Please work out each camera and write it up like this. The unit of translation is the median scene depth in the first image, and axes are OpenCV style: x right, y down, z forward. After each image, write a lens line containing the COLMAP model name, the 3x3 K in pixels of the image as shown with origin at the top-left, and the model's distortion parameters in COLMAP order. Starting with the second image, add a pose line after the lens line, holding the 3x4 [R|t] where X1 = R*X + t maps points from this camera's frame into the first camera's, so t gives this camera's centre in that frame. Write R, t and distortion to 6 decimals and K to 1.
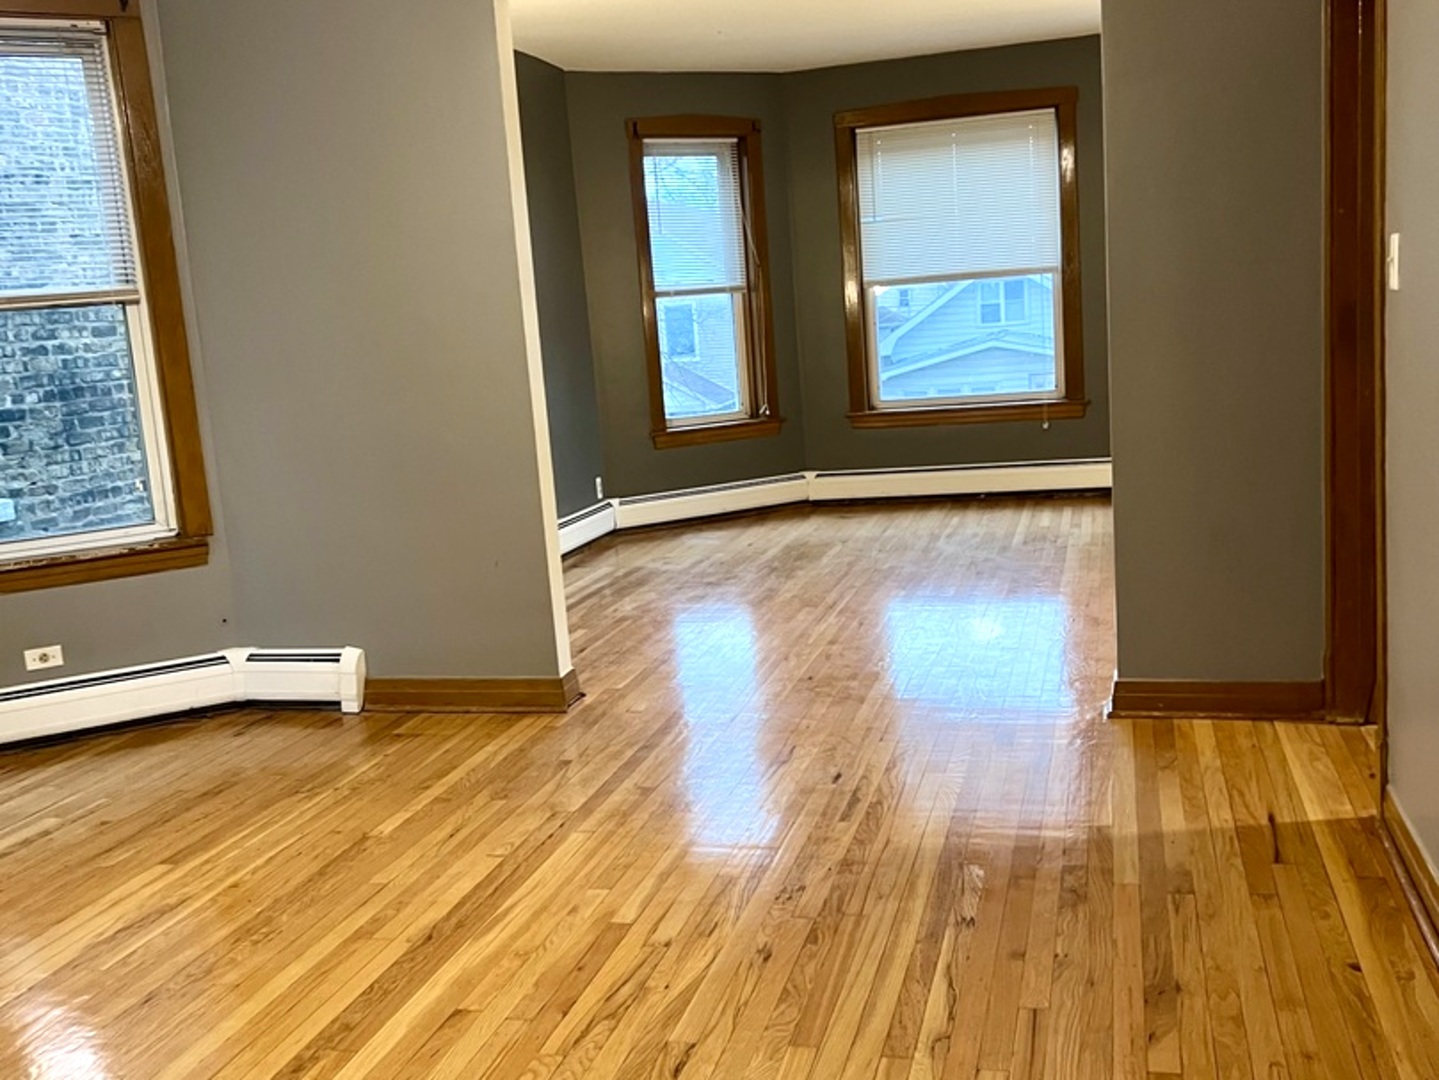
lens RADIAL K [[1399.1, 0, 717.9], [0, 1399.1, 540.8], [0, 0, 1]] dist [-0.002743, 0.000000]
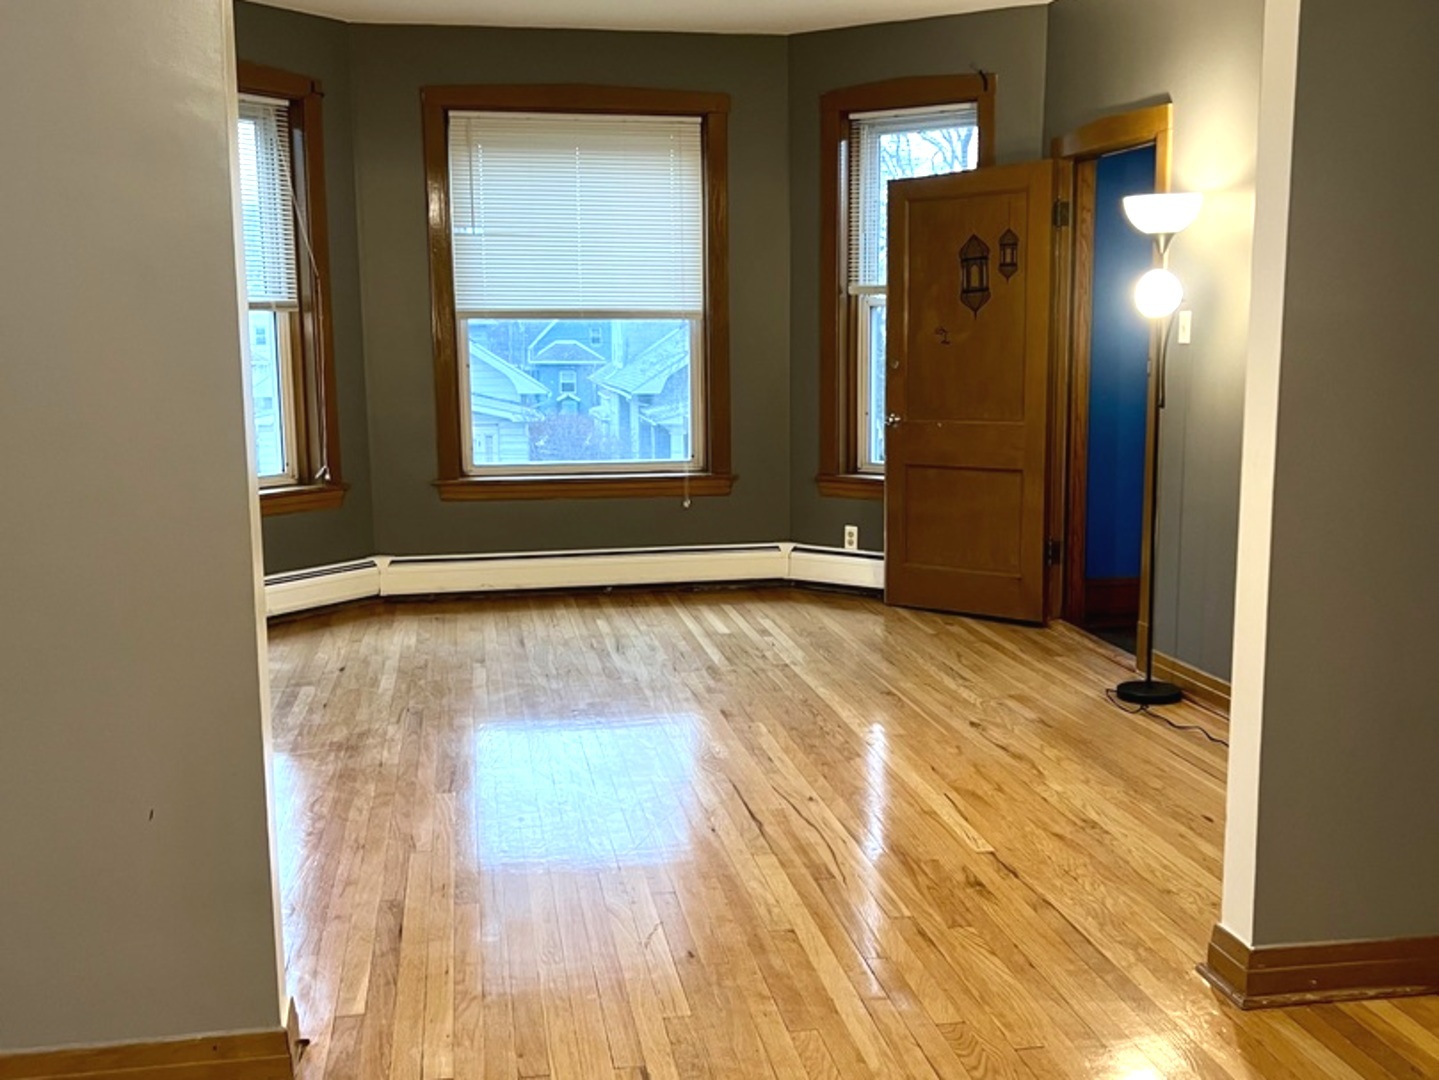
lens RADIAL K [[1399.1, 0, 717.6], [0, 1399.1, 546.6], [0, 0, 1]] dist [-0.002743, 0.000000]
pose [[0.896997, 0.005413, 0.442003, -0.109607], [0.007890, 0.999570, -0.028251, -0.034191], [-0.441966, 0.028828, 0.896569, 0.262675]]
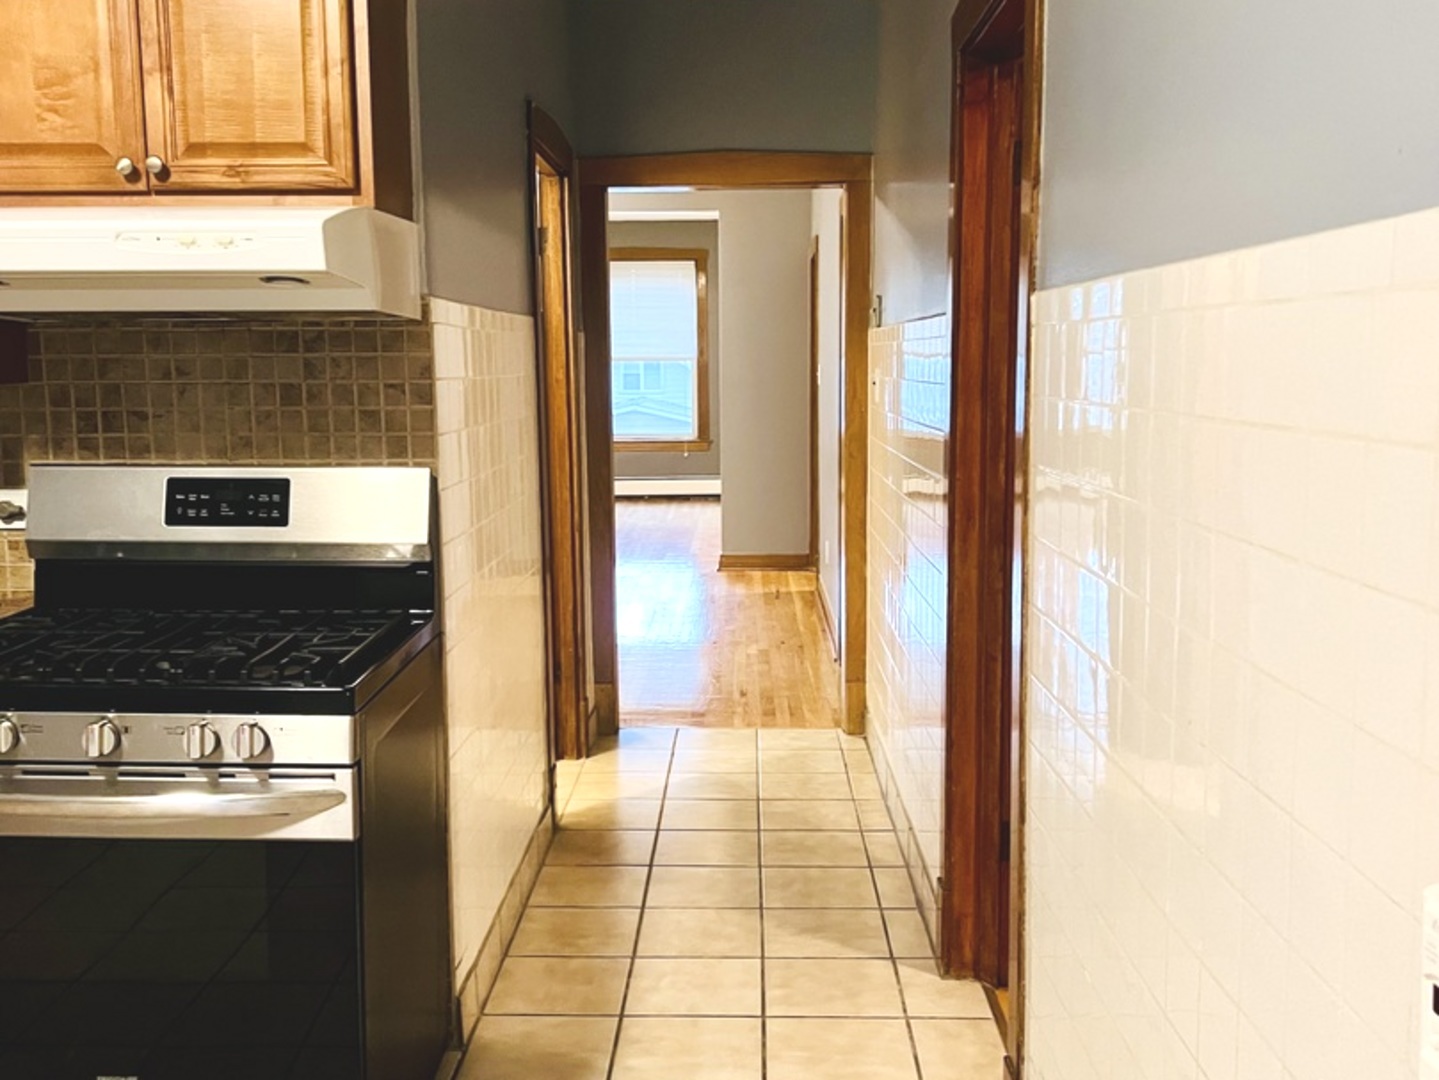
lens RADIAL K [[1399.1, 0, 718.9], [0, 1399.1, 539.9], [0, 0, 1]] dist [-0.002743, 0.000000]
pose [[0.964742, 0.032362, 0.261200, -0.150288], [-0.020833, 0.998688, -0.046787, 0.092001], [-0.262371, 0.039696, 0.964150, -0.574142]]
